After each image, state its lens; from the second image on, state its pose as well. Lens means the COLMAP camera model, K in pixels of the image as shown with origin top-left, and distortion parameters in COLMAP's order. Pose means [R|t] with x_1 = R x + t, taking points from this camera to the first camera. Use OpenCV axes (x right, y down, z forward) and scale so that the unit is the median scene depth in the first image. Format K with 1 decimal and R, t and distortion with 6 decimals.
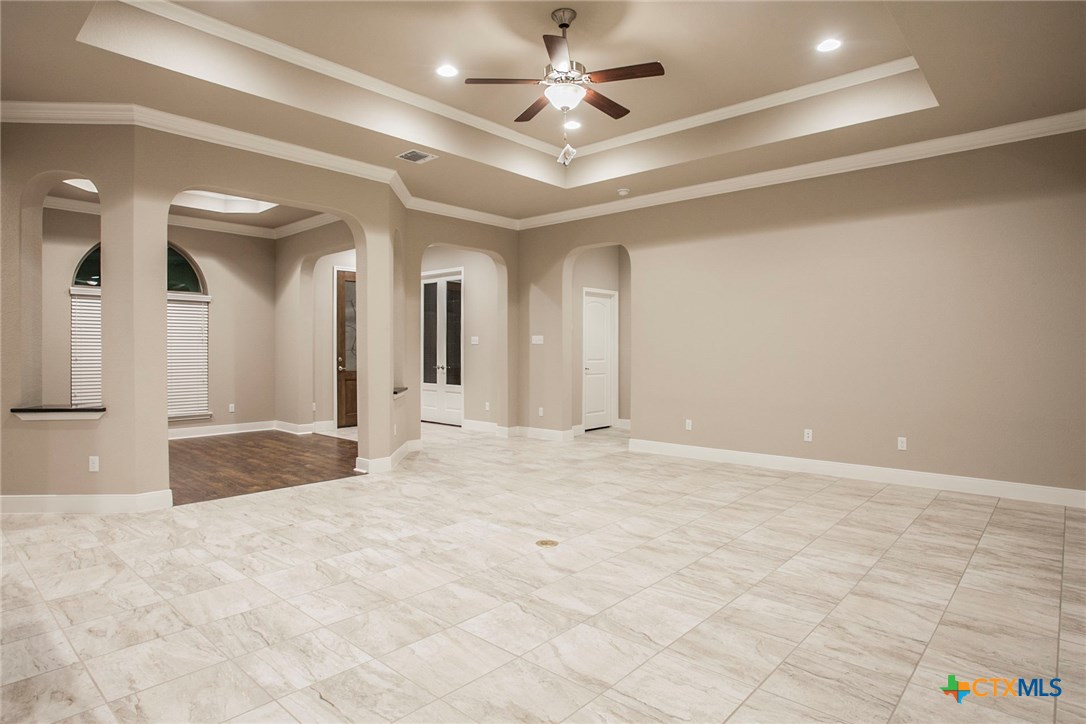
lens RADIAL K [[598.6, 0, 543.0], [0, 598.6, 362.0], [0, 0, 1]] dist [-0.046065, 0.000302]
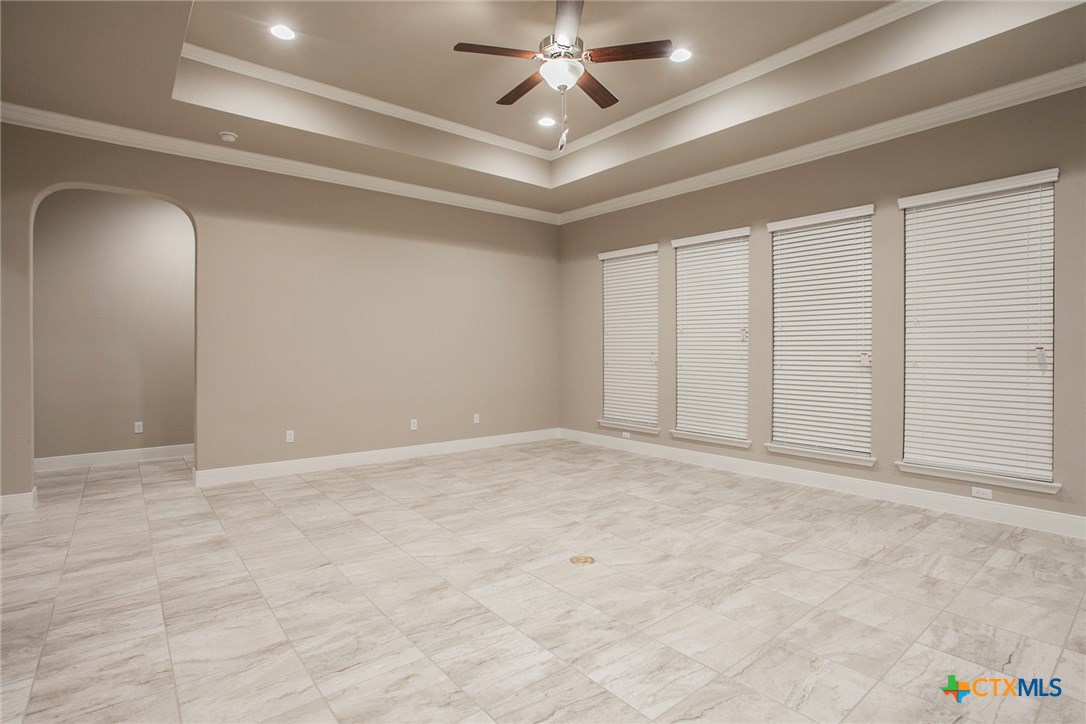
lens RADIAL K [[535.5, 0, 541.9], [0, 535.5, 358.5], [0, 0, 1]] dist [-0.061434, 0.024651]
pose [[0.160384, -0.016244, 0.986921, -0.726887], [0.025814, 0.999592, 0.012257, -0.012153], [-0.986717, 0.023511, 0.160738, 0.846416]]
